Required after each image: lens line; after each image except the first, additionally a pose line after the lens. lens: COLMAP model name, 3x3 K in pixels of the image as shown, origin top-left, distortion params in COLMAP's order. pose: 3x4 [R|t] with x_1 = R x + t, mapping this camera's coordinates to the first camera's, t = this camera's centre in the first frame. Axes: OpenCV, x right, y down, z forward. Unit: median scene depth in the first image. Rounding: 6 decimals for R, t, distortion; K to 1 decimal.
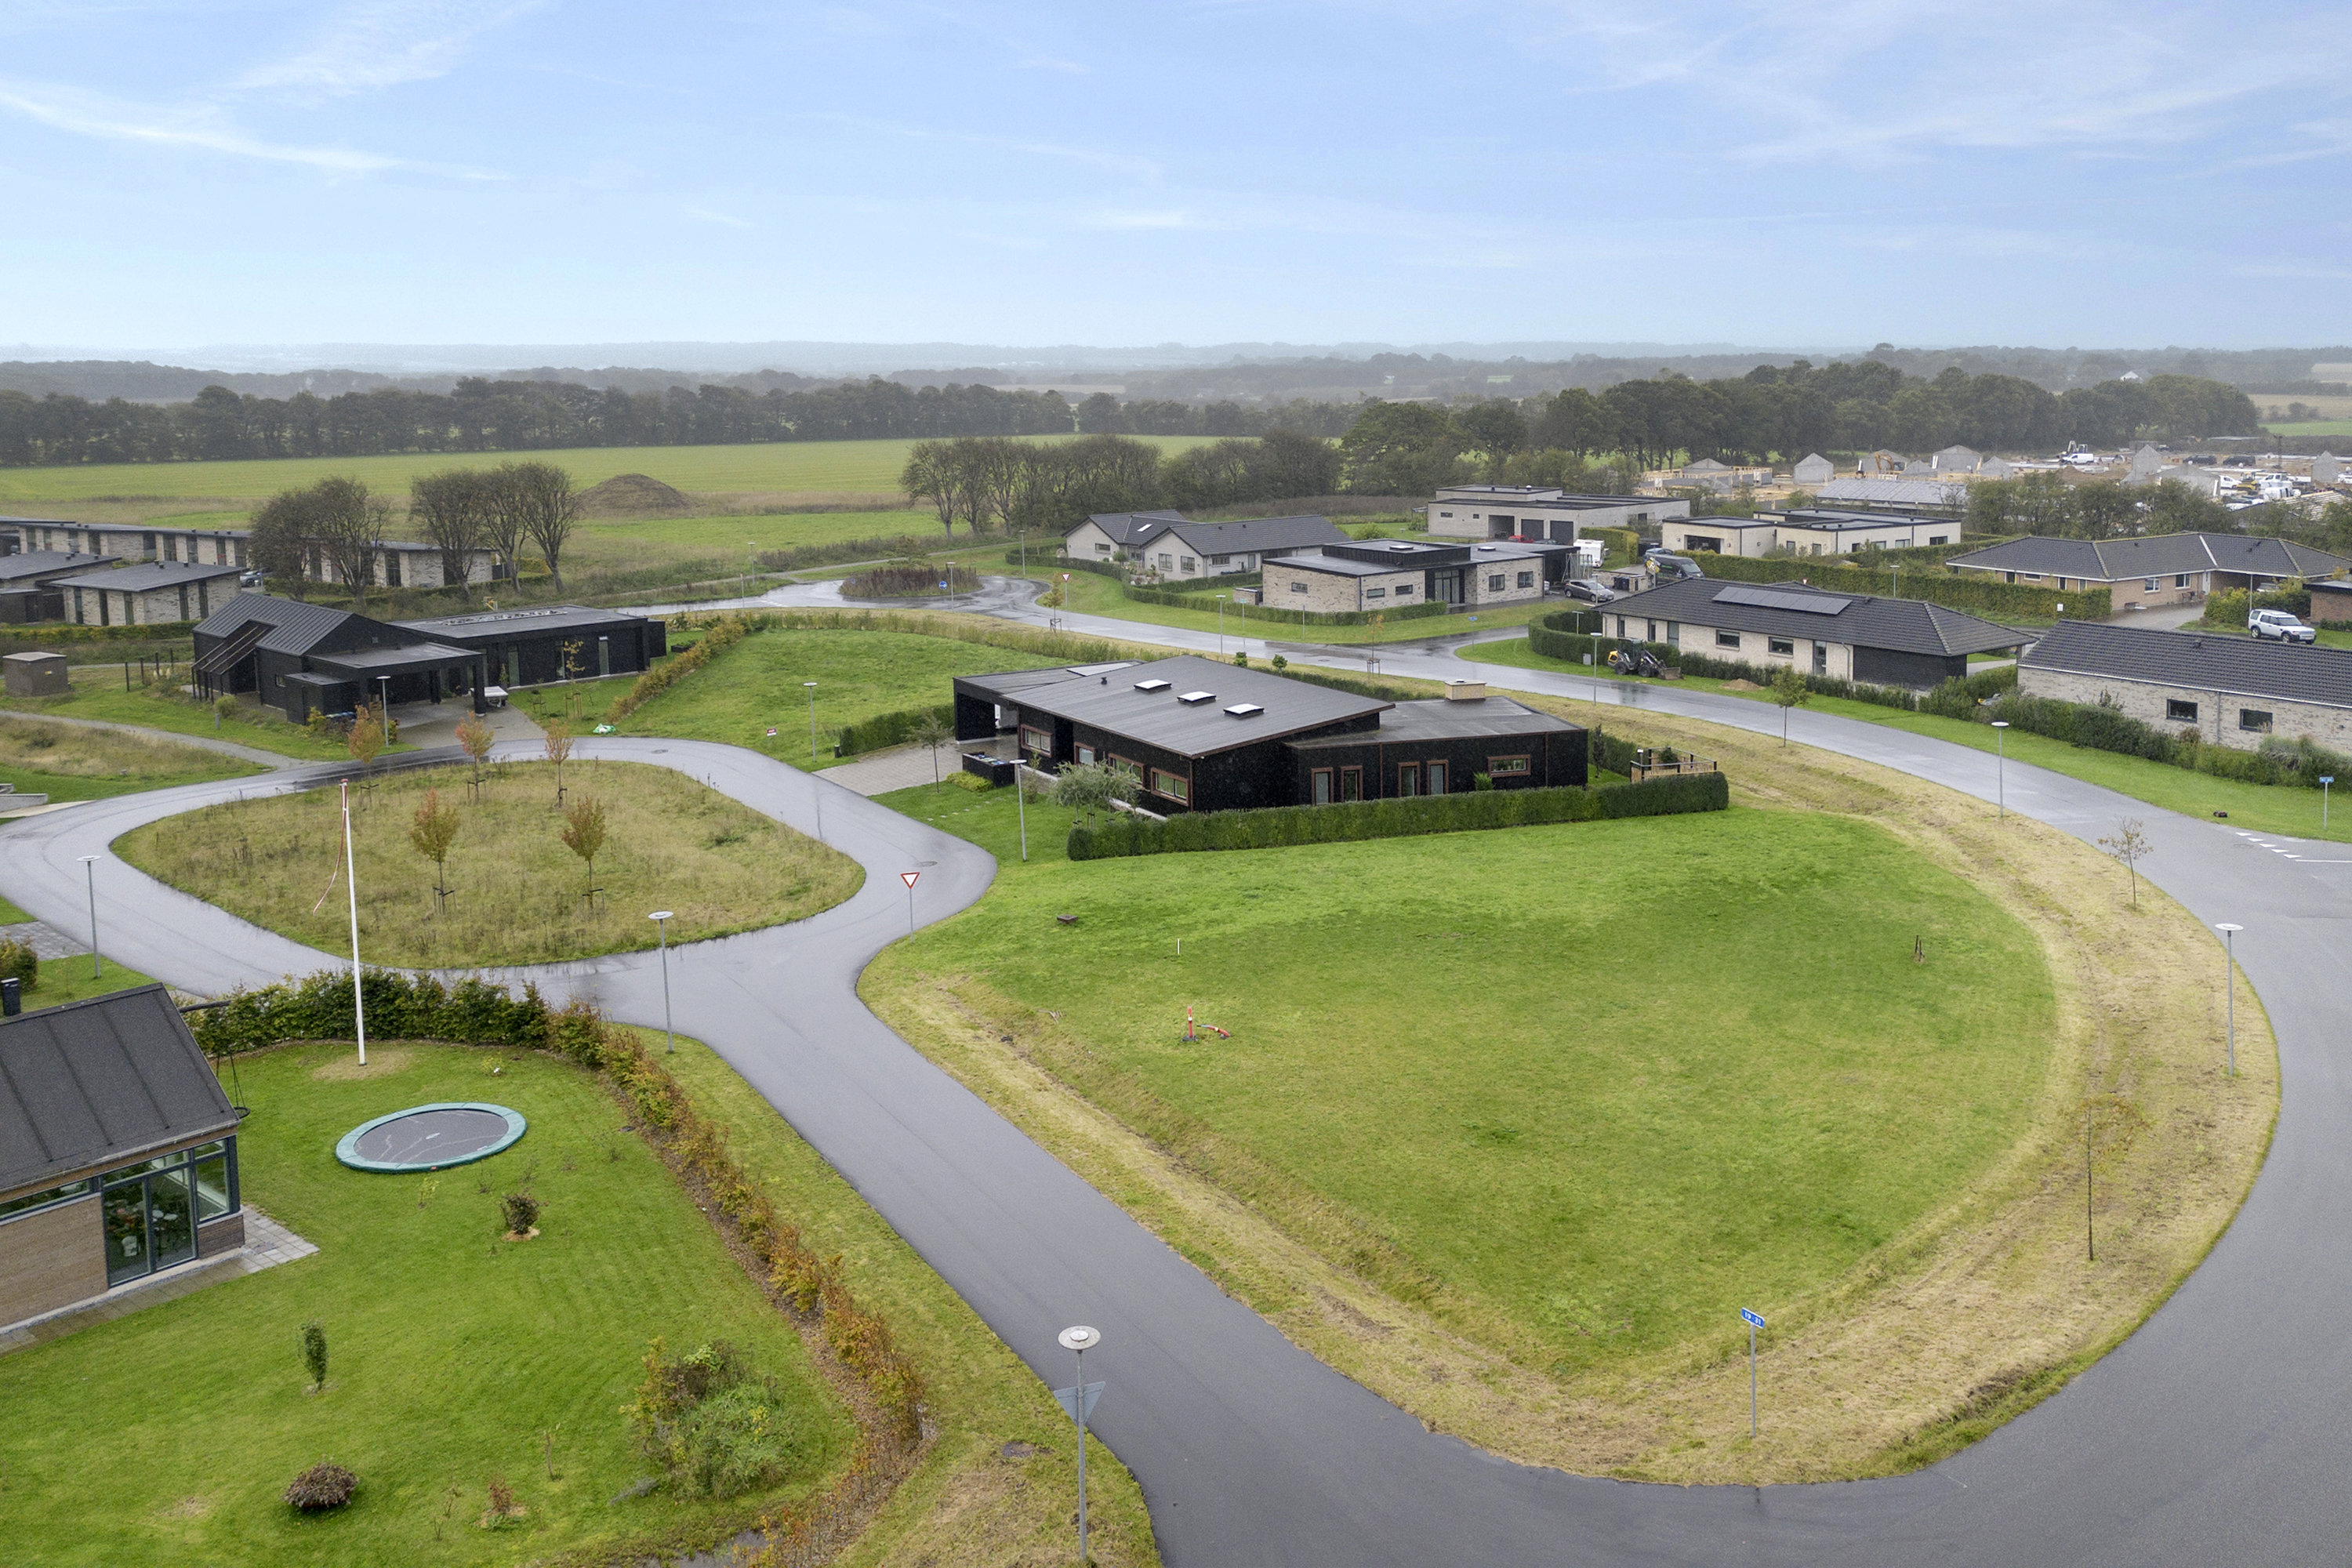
lens RADIAL K [[1774.8, 0, 1176.0], [0, 1774.8, 784.0], [0, 0, 1]] dist [0.093535, -0.104087]
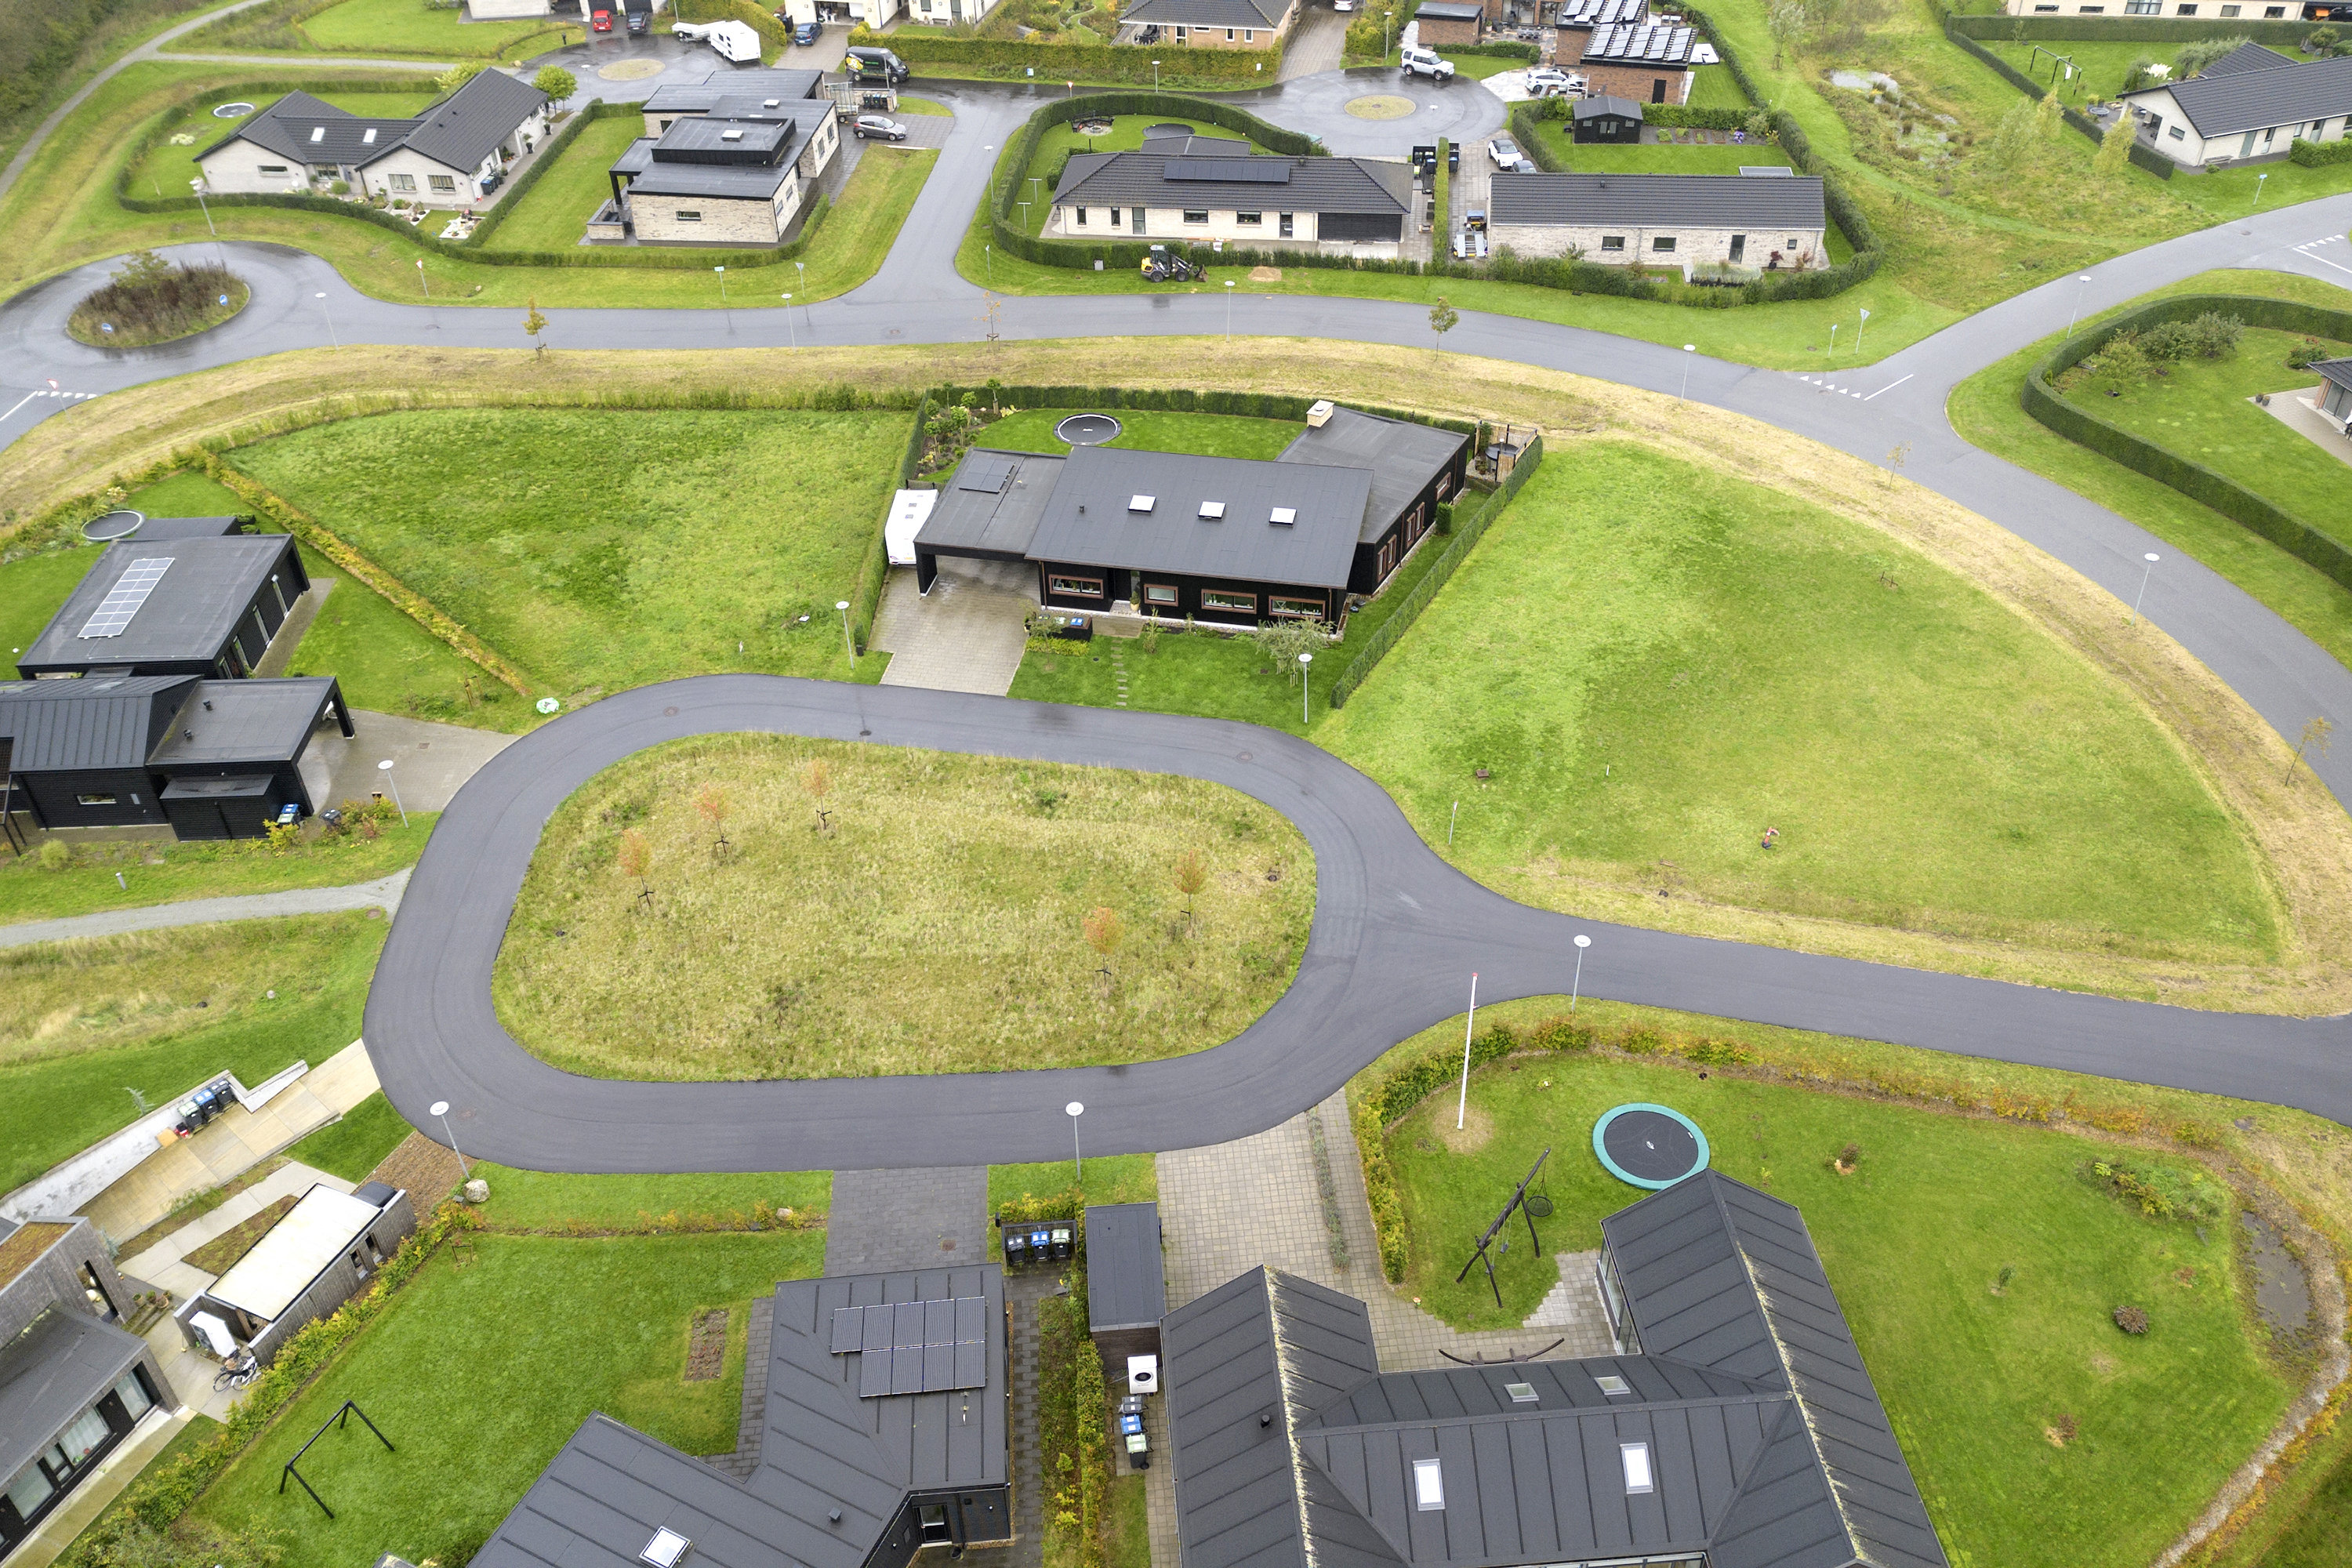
lens RADIAL K [[1896.9, 0, 1171.3], [0, 1896.9, 760.7], [0, 0, 1]] dist [0.070931, -0.059466]
pose [[0.742896, -0.401709, 0.535476, -0.927235], [0.186667, 0.892513, 0.410581, -0.521985], [-0.642853, -0.205063, 0.738030, 0.114233]]
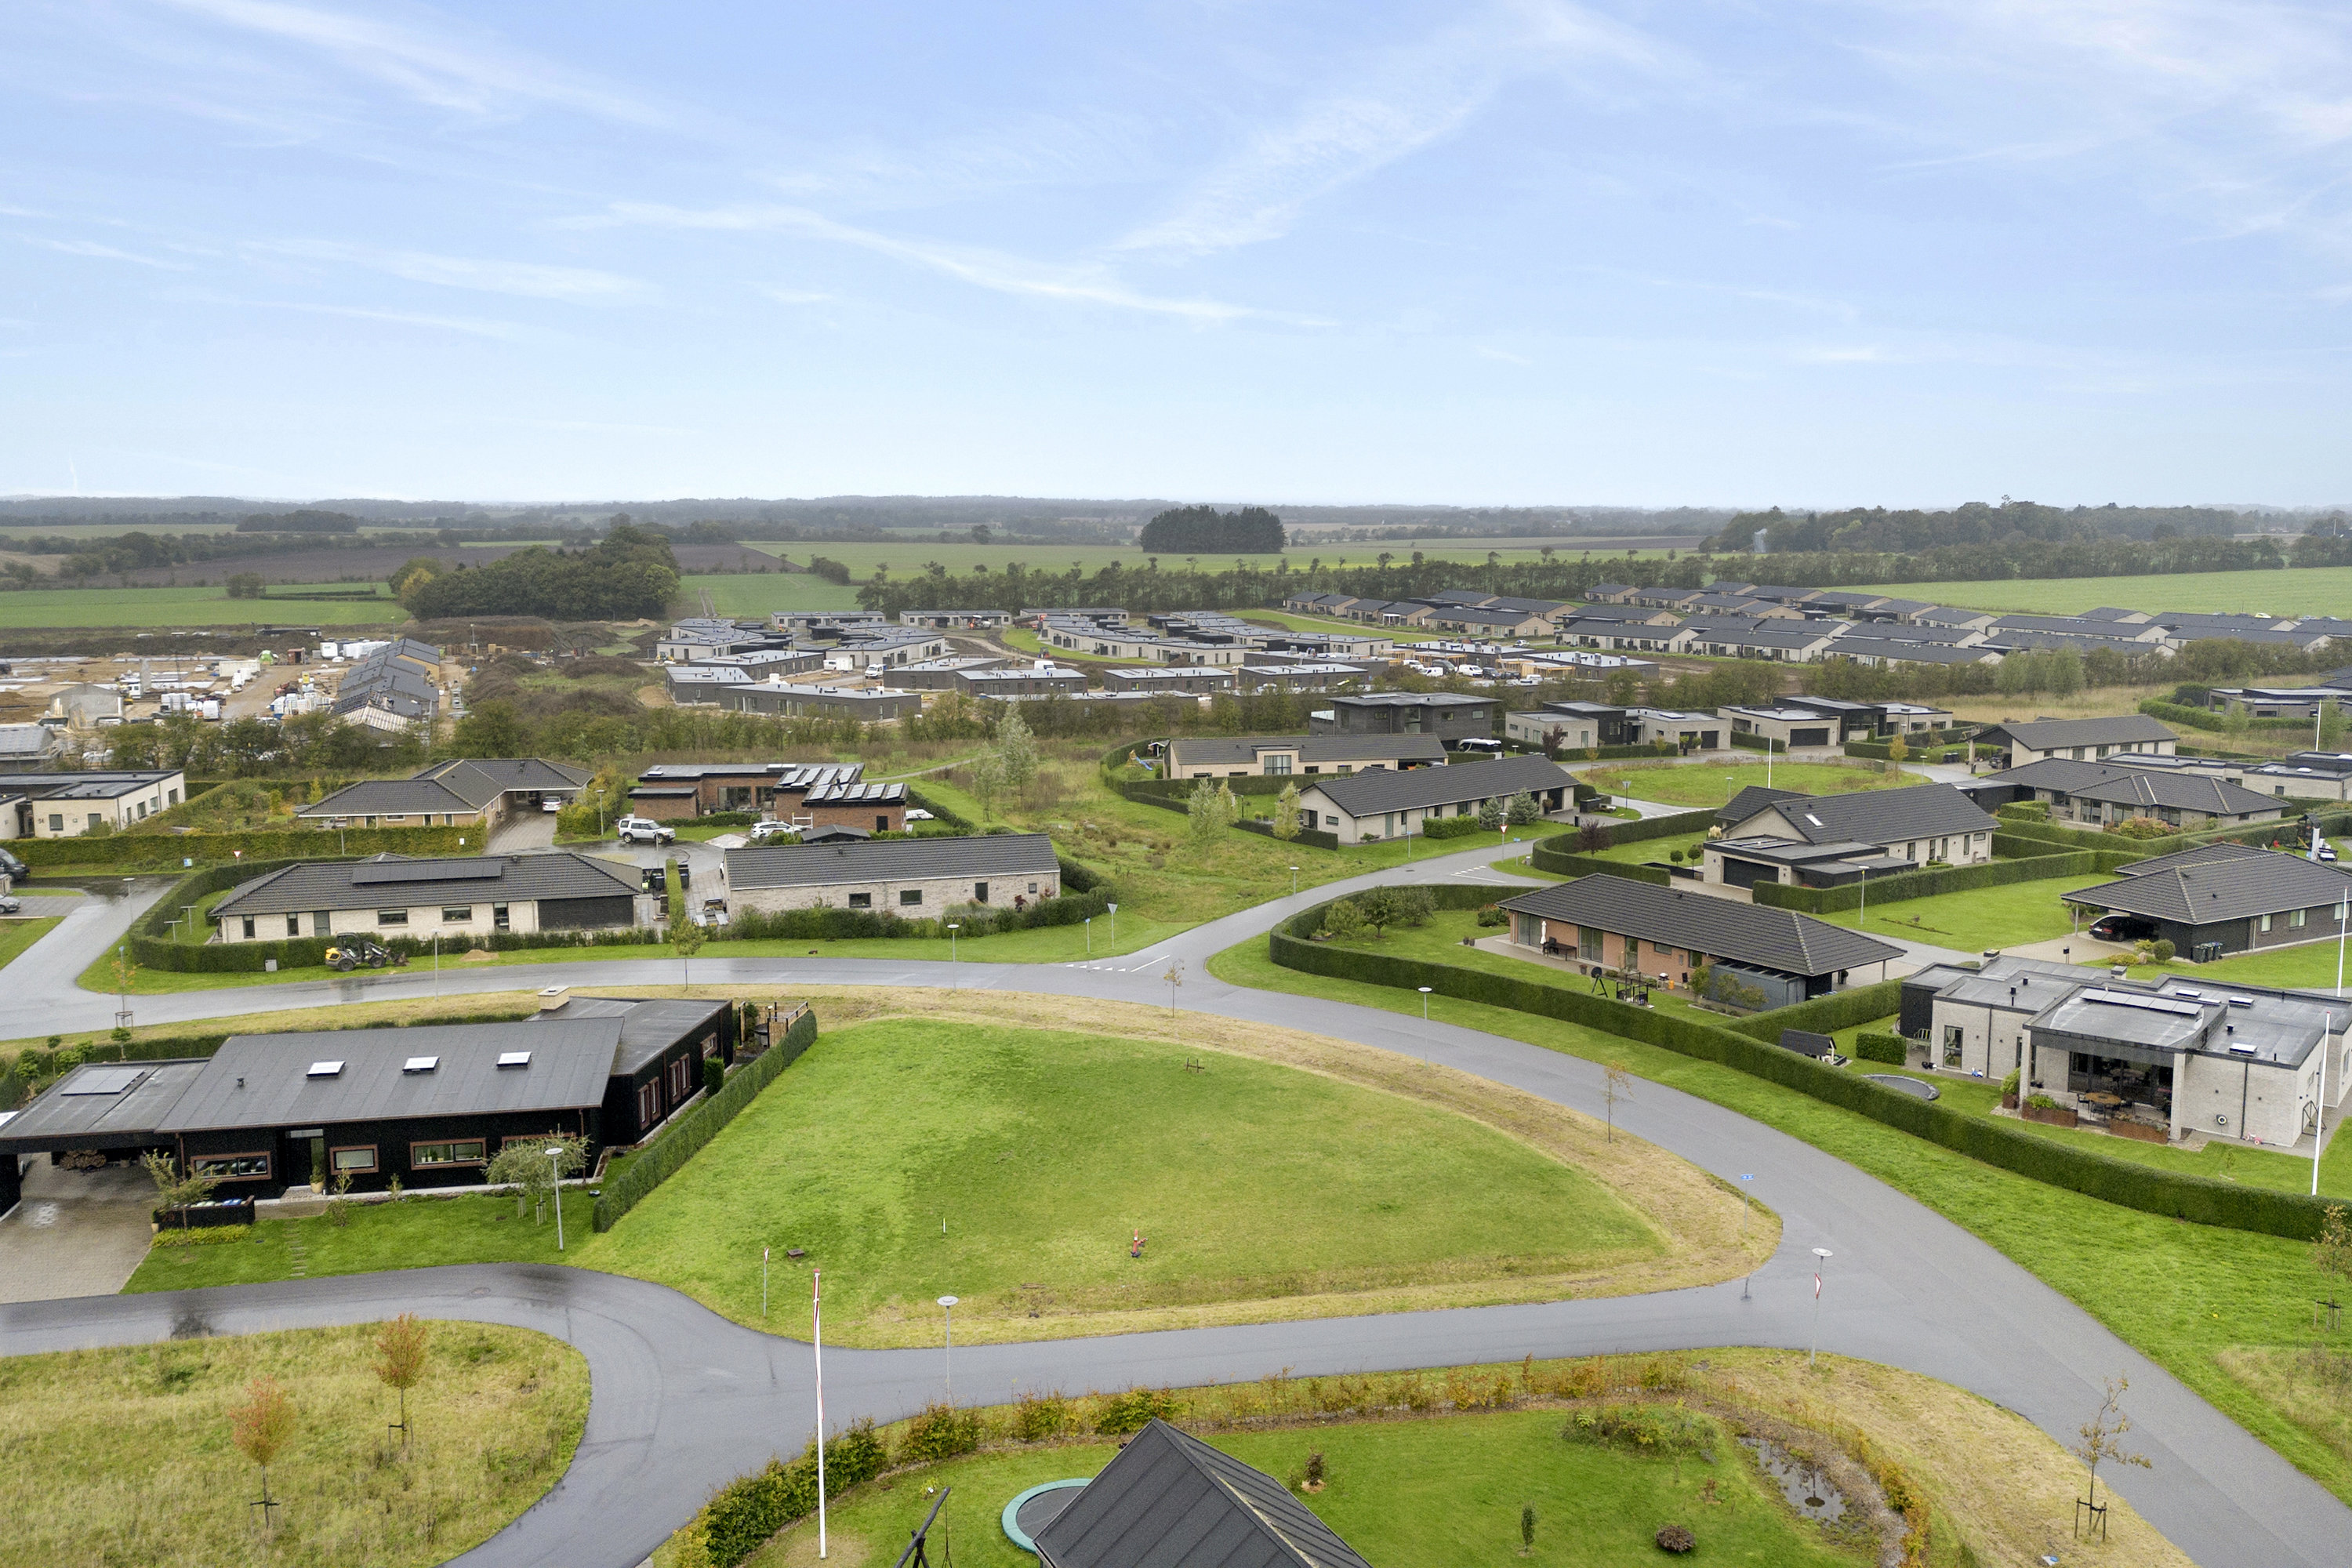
lens RADIAL K [[1918.9, 0, 1176.0], [0, 1918.9, 784.0], [0, 0, 1]] dist [0.132308, -0.129078]
pose [[0.426612, -0.122987, 0.896034, -0.921209], [0.219675, 0.975134, 0.029254, -0.172632], [-0.877351, 0.184356, 0.443021, 0.225487]]
